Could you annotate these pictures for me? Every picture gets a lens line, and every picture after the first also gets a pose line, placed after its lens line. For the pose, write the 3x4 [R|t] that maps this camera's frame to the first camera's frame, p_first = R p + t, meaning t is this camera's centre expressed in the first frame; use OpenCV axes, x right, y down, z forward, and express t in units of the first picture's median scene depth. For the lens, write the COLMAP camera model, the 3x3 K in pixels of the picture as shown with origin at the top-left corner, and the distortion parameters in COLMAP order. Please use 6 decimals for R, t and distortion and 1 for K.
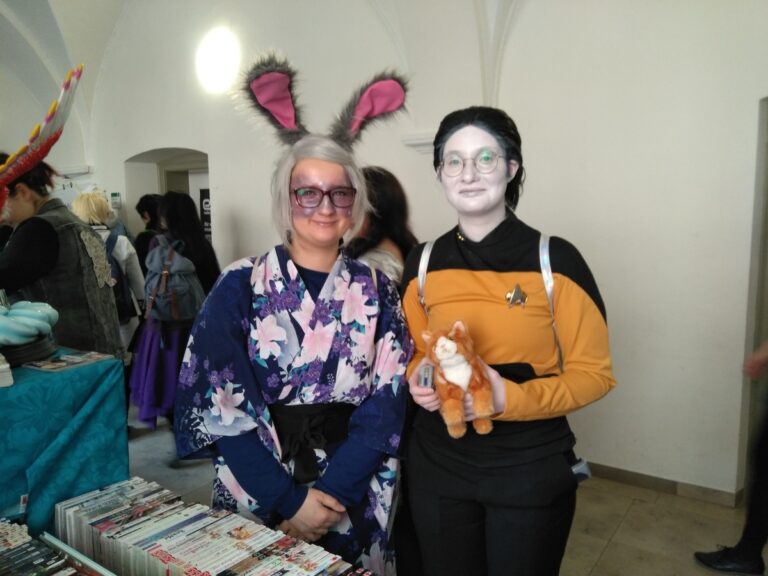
lens RADIAL K [[560.6, 0, 355.3], [0, 560.6, 287.1], [0, 0, 1]] dist [0.096224, -0.148253]
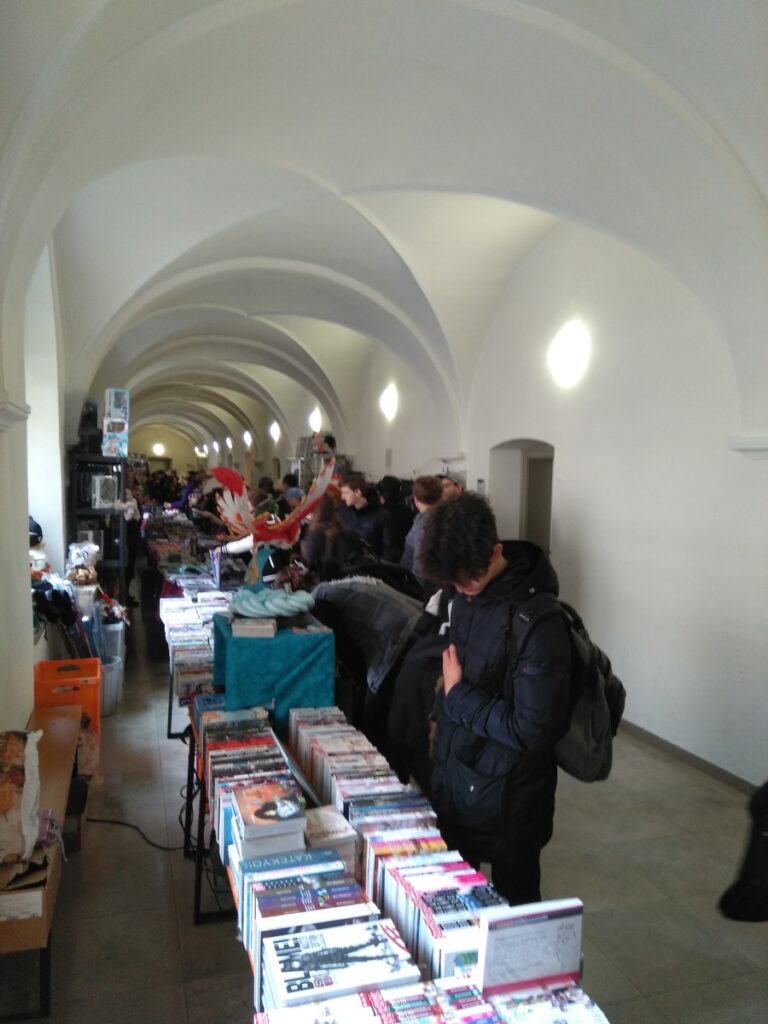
lens RADIAL K [[747.4, 0, 384.0], [0, 747.4, 512.0], [0, 0, 1]] dist [0.096224, -0.148253]
pose [[0.799767, 0.049926, -0.598230, 1.065724], [-0.092942, 0.994818, -0.041229, -0.159235], [0.593072, 0.088575, 0.800263, -0.751388]]
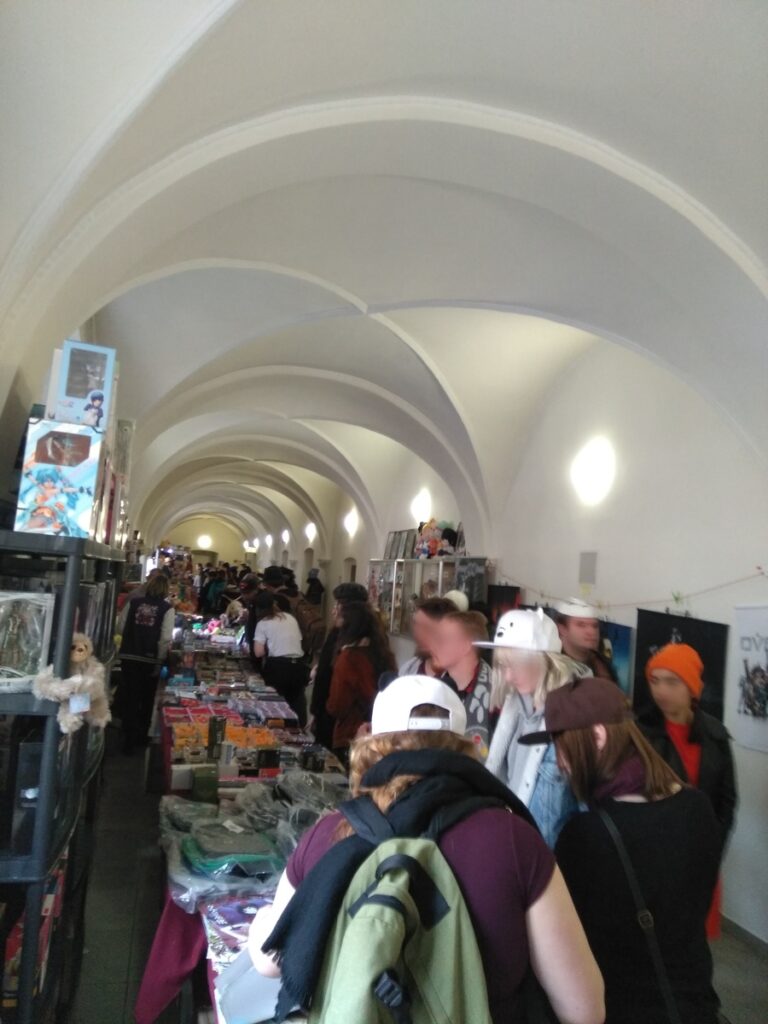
lens RADIAL K [[747.4, 0, 384.0], [0, 747.4, 512.0], [0, 0, 1]] dist [0.096224, -0.148253]
pose [[0.763167, 0.002710, -0.646196, -1.776499], [-0.146832, 0.974561, -0.169323, -0.444357], [0.629298, 0.224104, 0.744151, 1.404293]]
